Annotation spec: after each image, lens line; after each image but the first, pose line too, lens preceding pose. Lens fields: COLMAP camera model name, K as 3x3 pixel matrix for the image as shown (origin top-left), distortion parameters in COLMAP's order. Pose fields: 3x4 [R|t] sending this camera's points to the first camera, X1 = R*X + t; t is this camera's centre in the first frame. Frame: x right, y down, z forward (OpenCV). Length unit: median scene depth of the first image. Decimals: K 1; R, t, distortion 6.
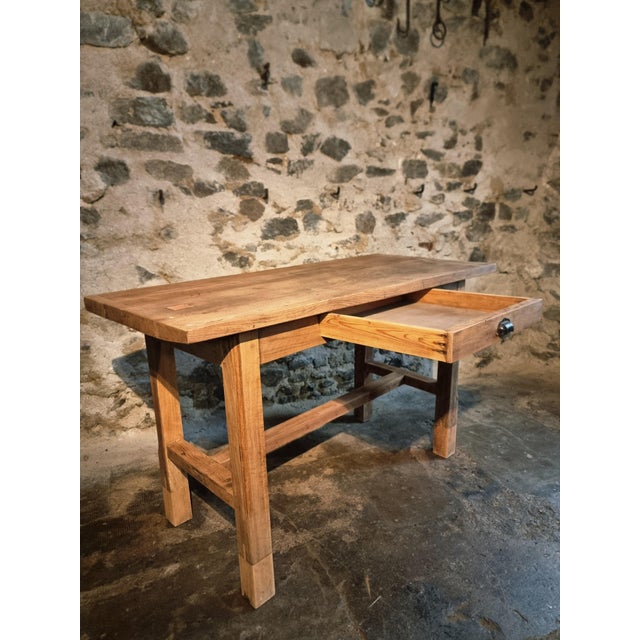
lens RADIAL K [[448.0, 0, 311.9], [0, 448.0, 324.2], [0, 0, 1]] dist [0.059099, -0.056857]
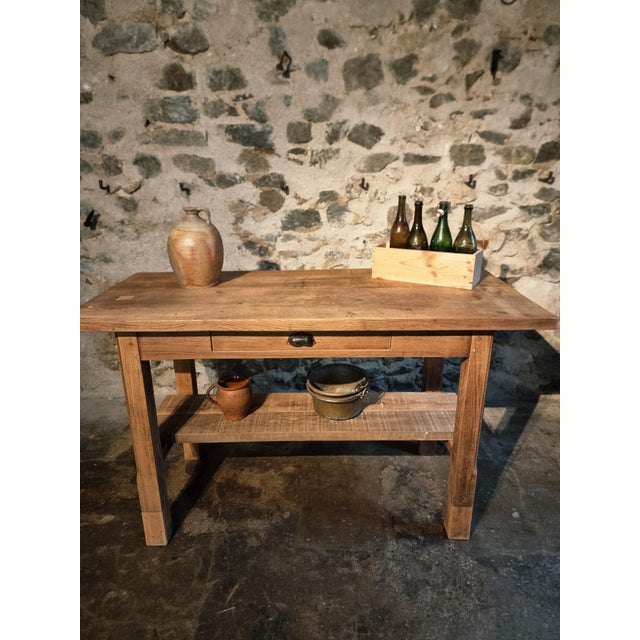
lens RADIAL K [[448.0, 0, 312.2], [0, 448.0, 318.0], [0, 0, 1]] dist [0.059099, -0.056857]
pose [[0.916090, 0.141134, -0.375313, 0.363066], [-0.105768, 0.987912, 0.113330, -0.117171], [0.386771, -0.064125, 0.919944, 0.086800]]
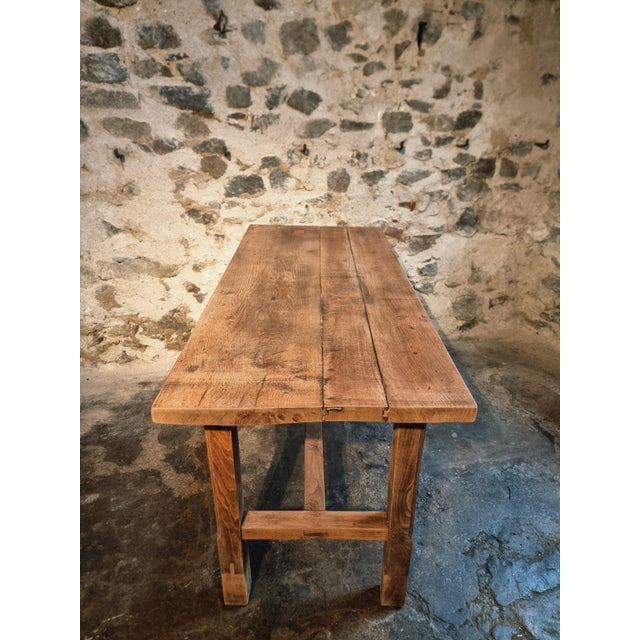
lens RADIAL K [[448.0, 0, 316.4], [0, 448.0, 319.4], [0, 0, 1]] dist [0.059099, -0.056857]
pose [[0.984676, 0.096786, -0.145070, 0.267089], [-0.066591, 0.977498, 0.200158, -0.138556], [0.161179, -0.187431, 0.968964, 0.000983]]
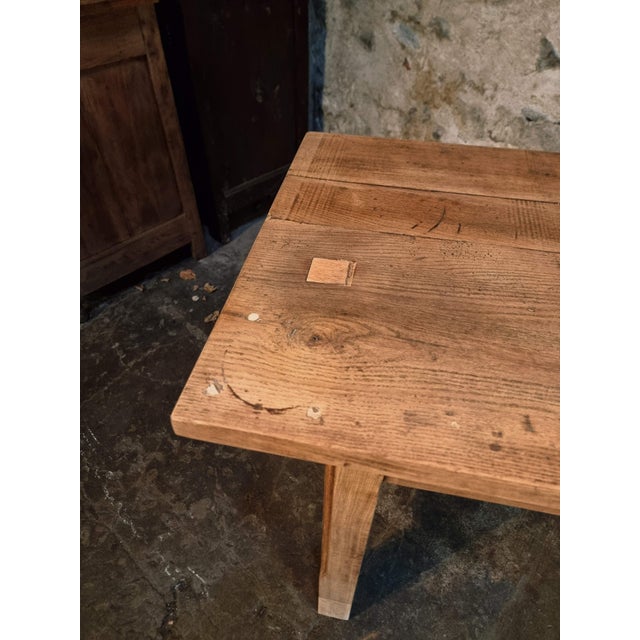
lens RADIAL K [[448.0, 0, 317.1], [0, 448.0, 322.6], [0, 0, 1]] dist [0.059099, -0.056857]
pose [[0.392788, 0.689509, -0.608518, 0.114848], [-0.249092, 0.716733, 0.651343, -0.163122], [0.885252, -0.104263, 0.453275, 0.391032]]
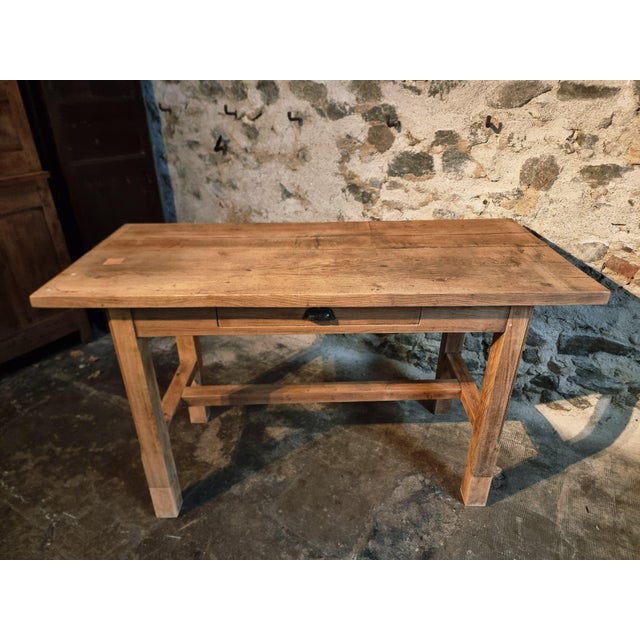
lens RADIAL K [[448.0, 0, 324.8], [0, 448.0, 323.3], [0, 0, 1]] dist [0.059099, -0.056857]
pose [[0.578898, 0.408958, -0.705430, 0.551256], [-0.214550, 0.911043, 0.352092, -0.211955], [0.786668, -0.052475, 0.615143, 0.364725]]
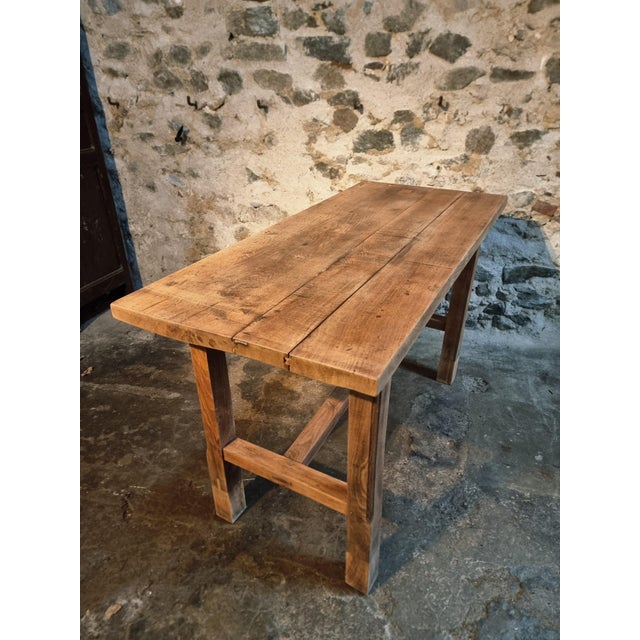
lens RADIAL K [[448.0, 0, 316.9], [0, 448.0, 318.1], [0, 0, 1]] dist [0.059099, -0.056857]
pose [[0.783882, 0.303723, -0.541555, 0.487603], [-0.159537, 0.941435, 0.297067, -0.128483], [0.600065, -0.146467, 0.786429, 0.110614]]
